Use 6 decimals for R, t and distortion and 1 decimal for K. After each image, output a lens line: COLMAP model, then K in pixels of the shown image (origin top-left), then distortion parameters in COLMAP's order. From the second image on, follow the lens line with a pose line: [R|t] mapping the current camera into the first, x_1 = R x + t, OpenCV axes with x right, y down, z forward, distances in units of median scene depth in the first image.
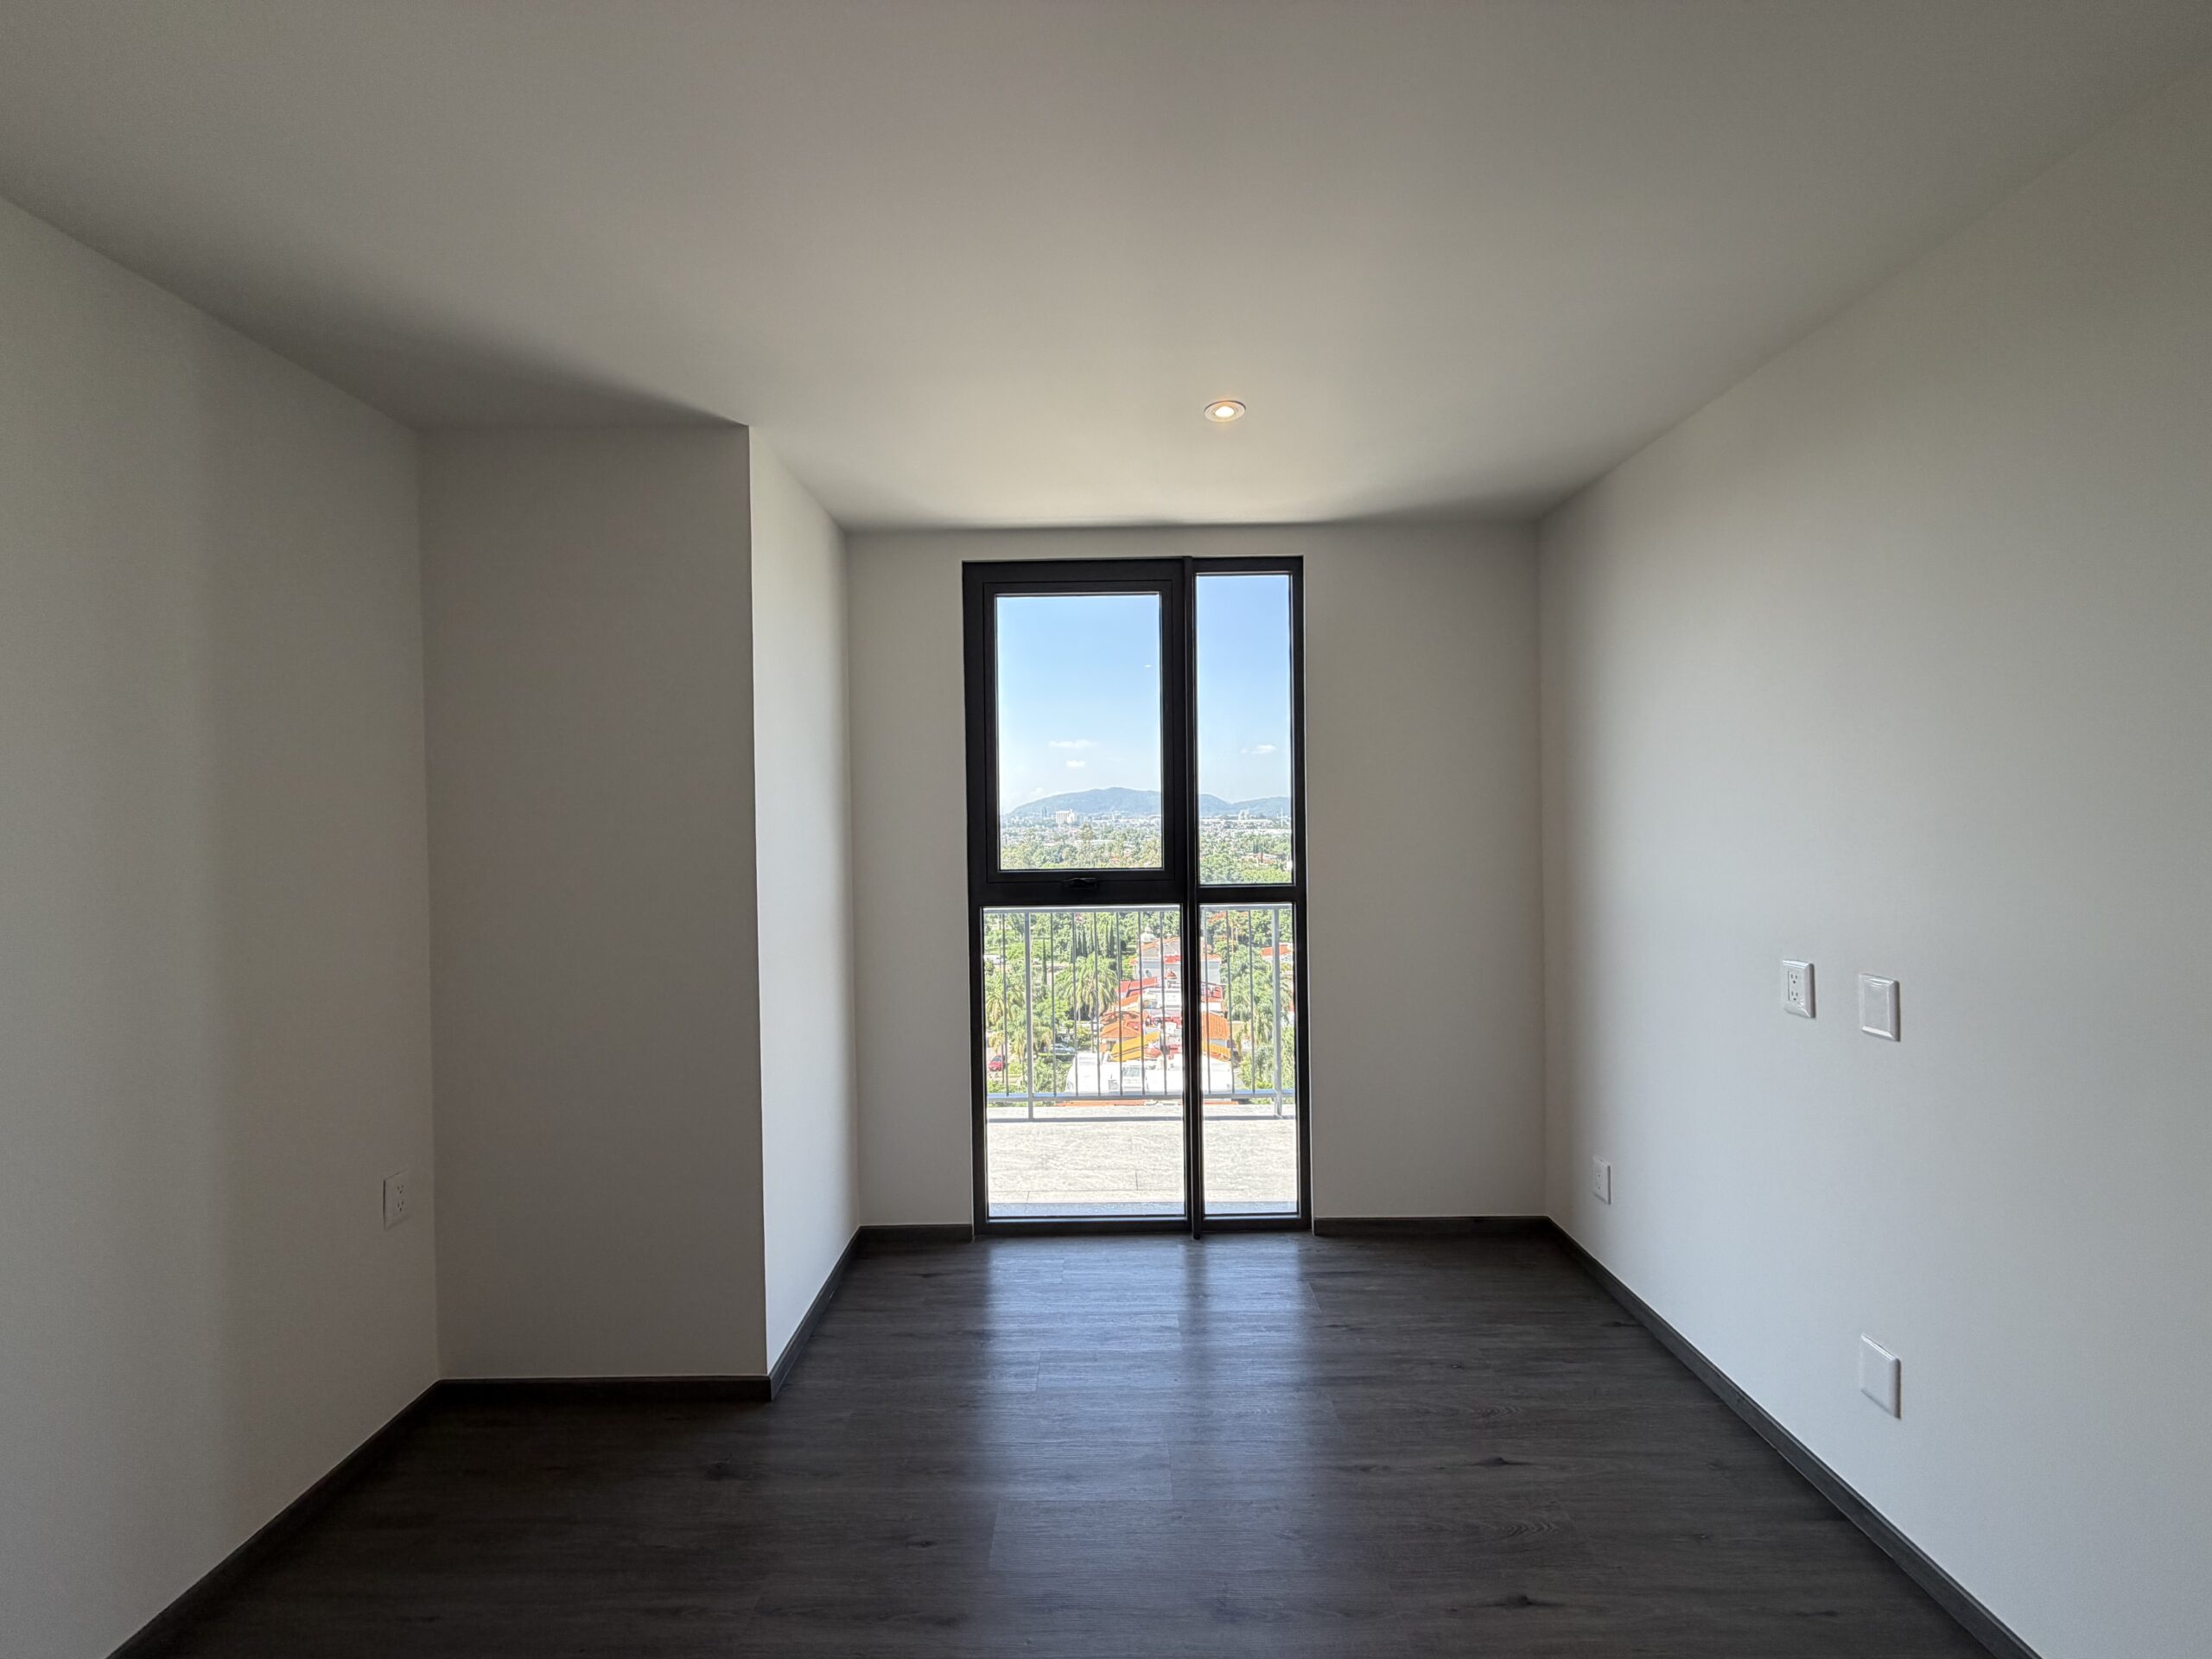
lens RADIAL K [[875.6, 0, 1099.8], [0, 875.6, 828.2], [0, 0, 1]] dist [-0.000942, -0.000272]
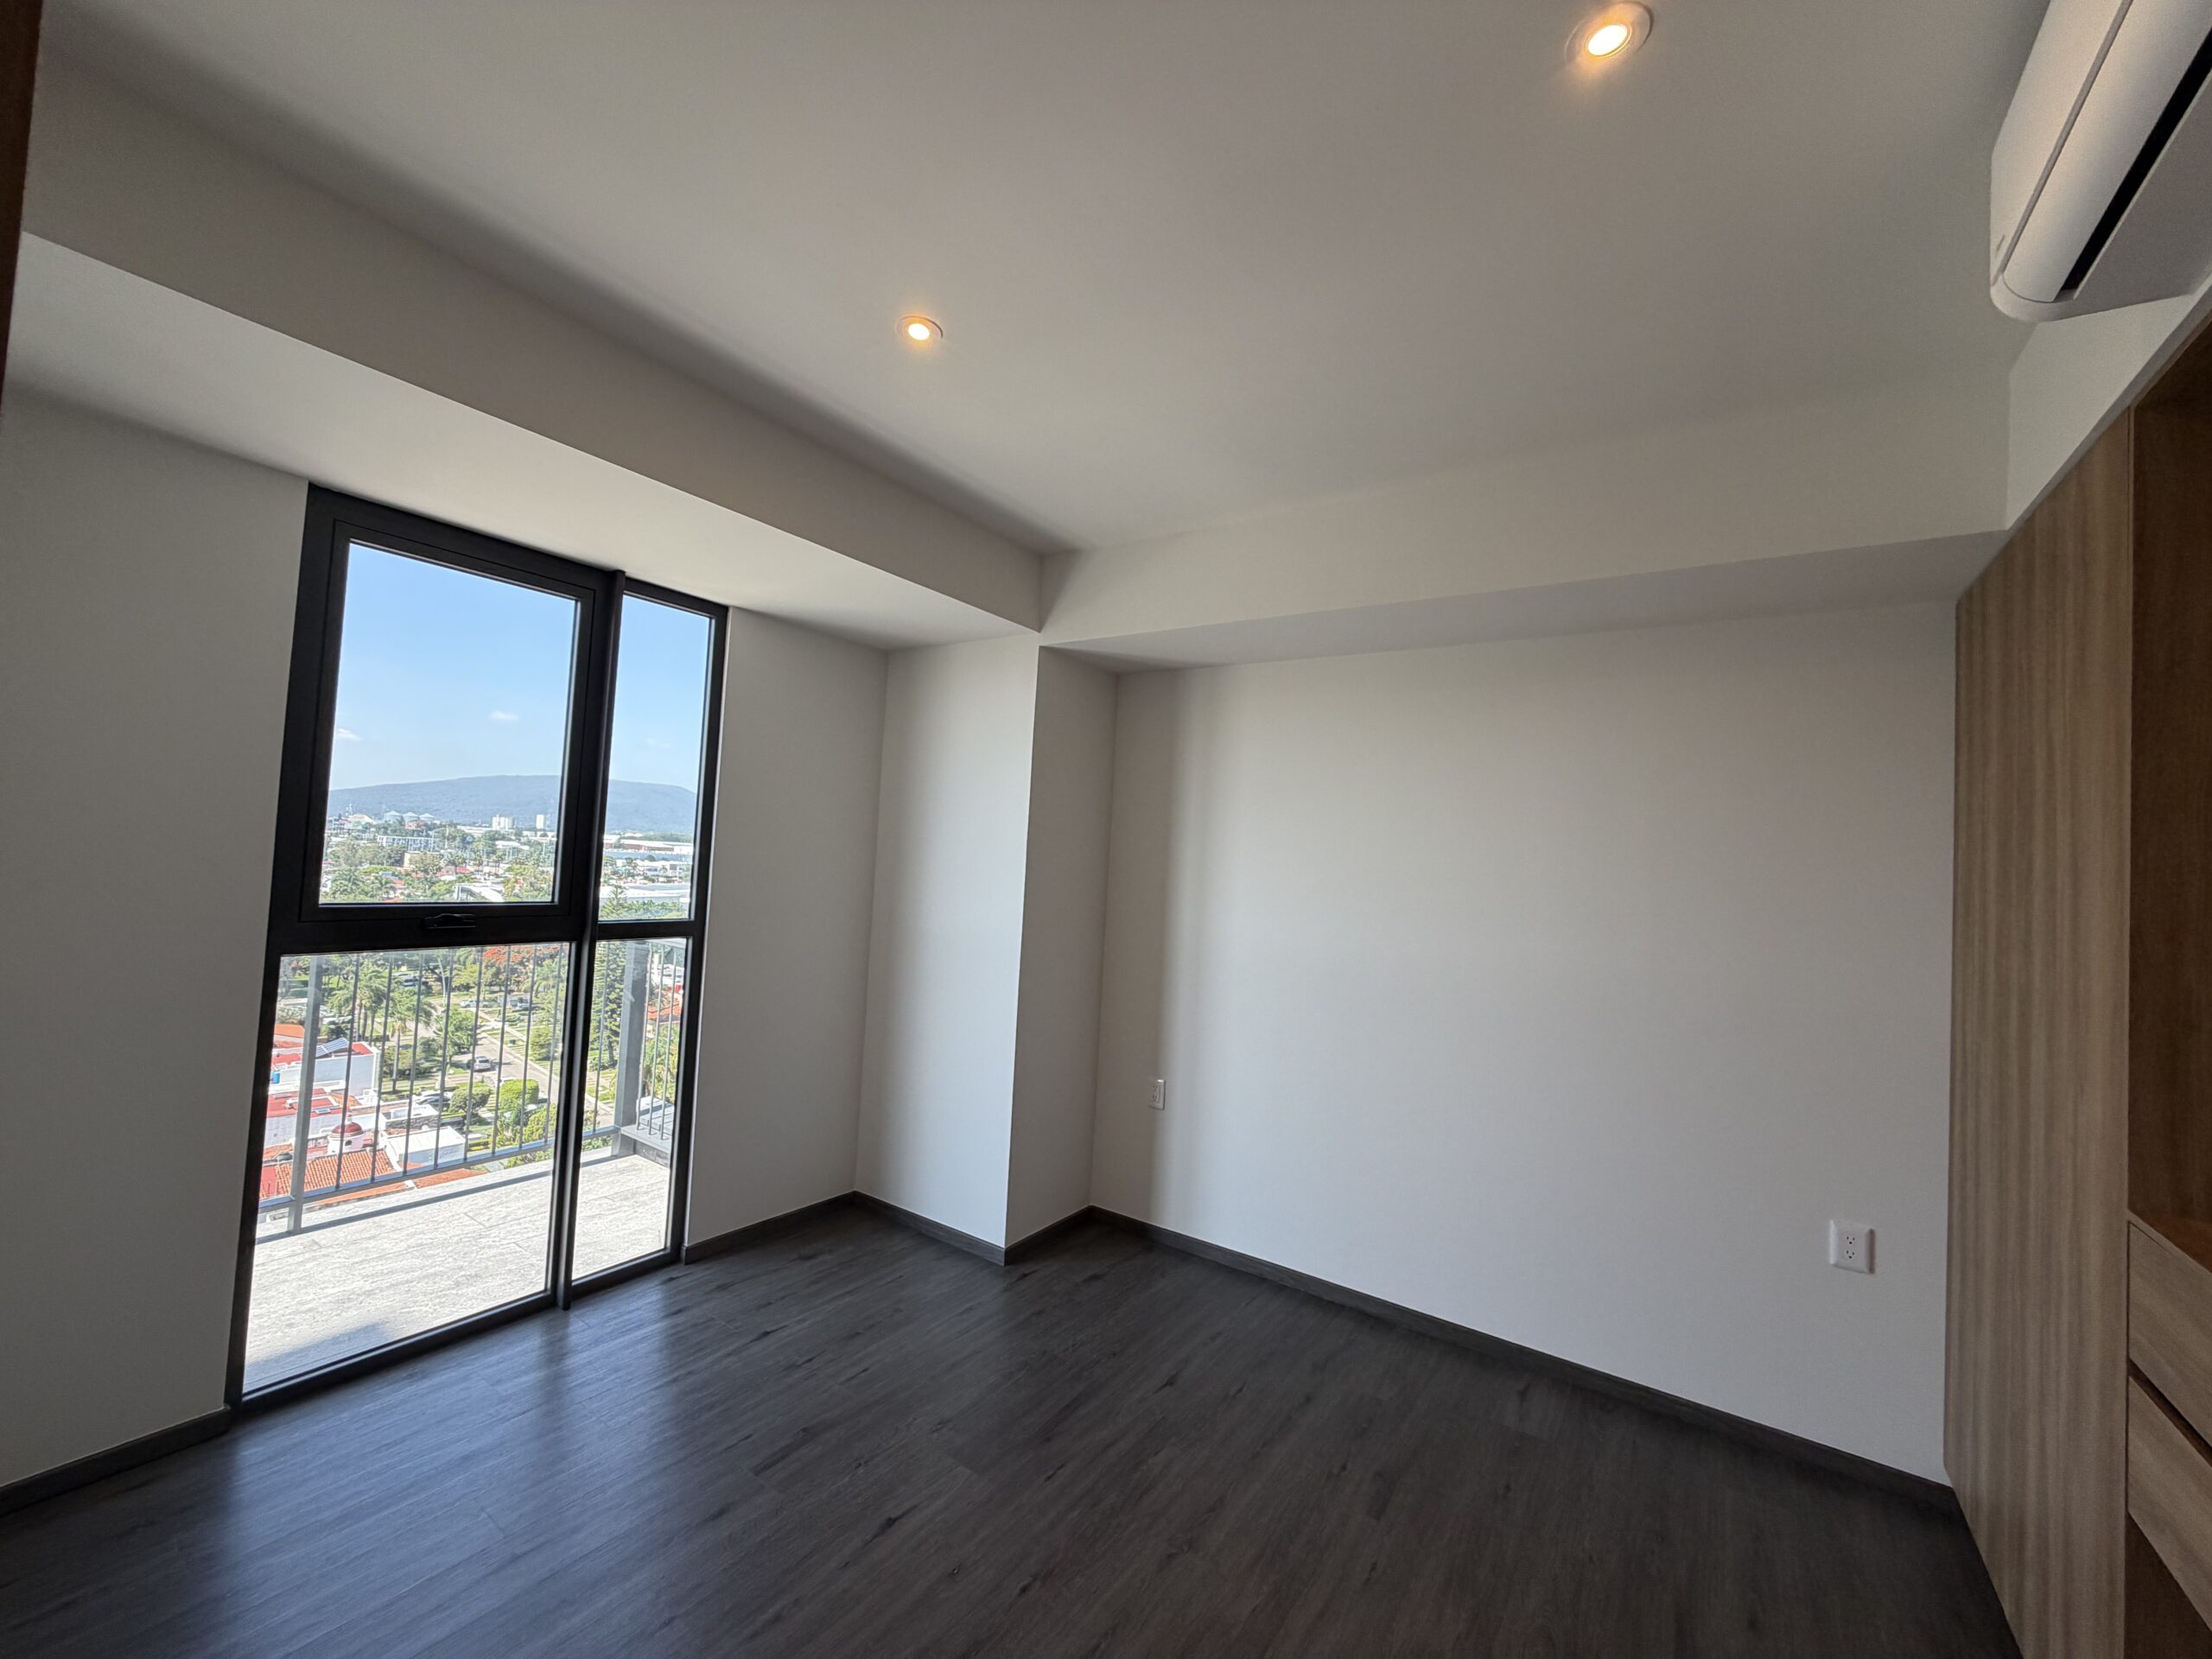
lens RADIAL K [[875.6, 0, 1099.8], [0, 875.6, 828.2], [0, 0, 1]] dist [-0.000942, -0.000272]
pose [[0.561296, 0.078114, 0.823921, -0.359501], [-0.053110, 0.996884, -0.058330, -0.007288], [-0.825909, -0.011018, 0.563695, 0.035522]]
